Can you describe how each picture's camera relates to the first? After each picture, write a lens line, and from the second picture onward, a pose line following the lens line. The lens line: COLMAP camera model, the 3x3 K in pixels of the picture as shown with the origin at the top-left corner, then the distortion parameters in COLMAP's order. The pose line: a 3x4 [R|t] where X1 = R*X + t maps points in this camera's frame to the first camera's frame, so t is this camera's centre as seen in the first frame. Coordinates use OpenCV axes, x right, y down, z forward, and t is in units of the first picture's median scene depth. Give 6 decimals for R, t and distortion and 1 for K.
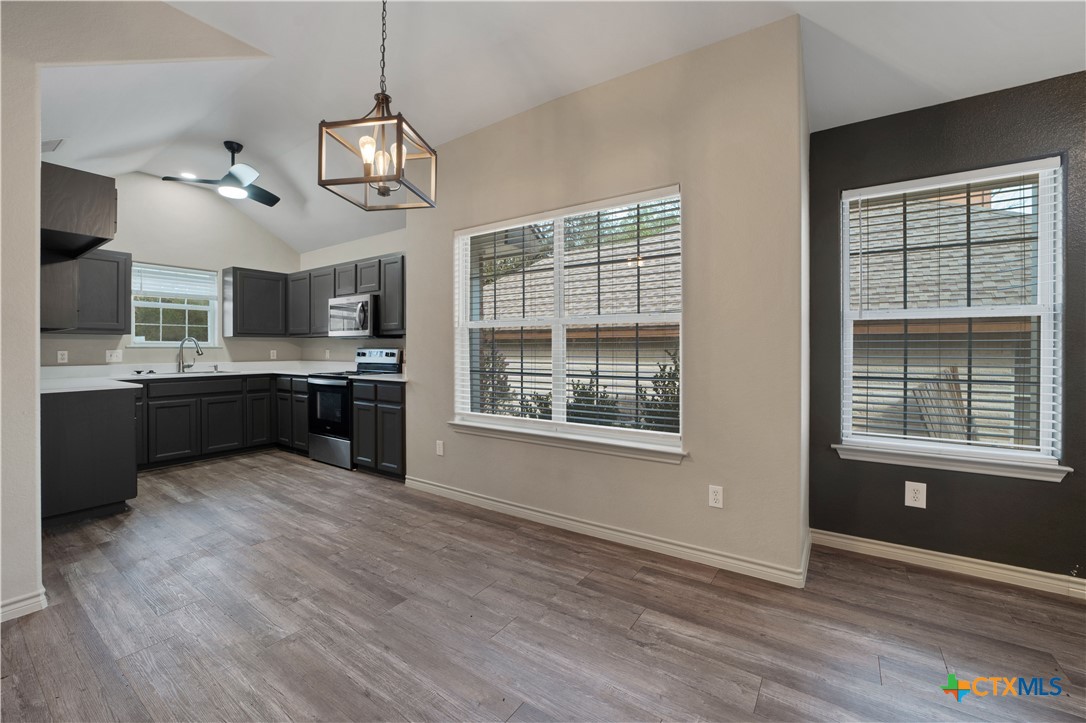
lens RADIAL K [[446.7, 0, 525.4], [0, 446.7, 350.0], [0, 0, 1]] dist [-0.022021, 0.000846]
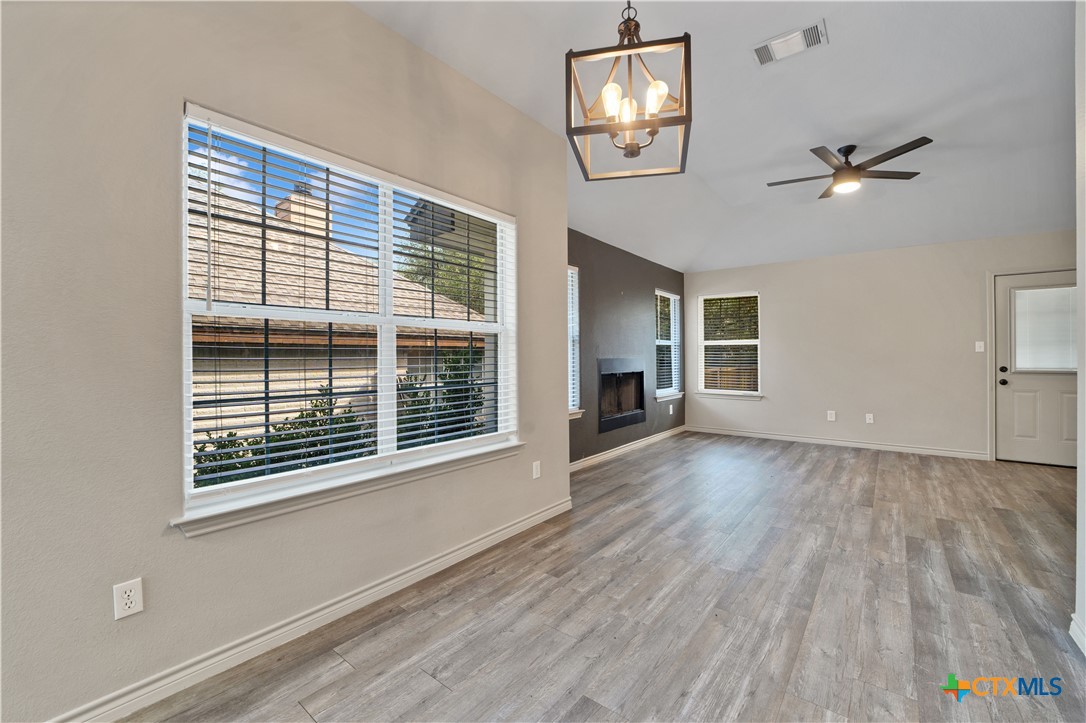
lens RADIAL K [[444.3, 0, 555.8], [0, 444.3, 359.6], [0, 0, 1]] dist [-0.037357, 0.009593]
pose [[0.029120, -0.004050, 0.999568, -0.621554], [0.003684, 0.999985, 0.003944, -0.001388], [-0.999569, 0.003567, 0.029134, 0.640516]]
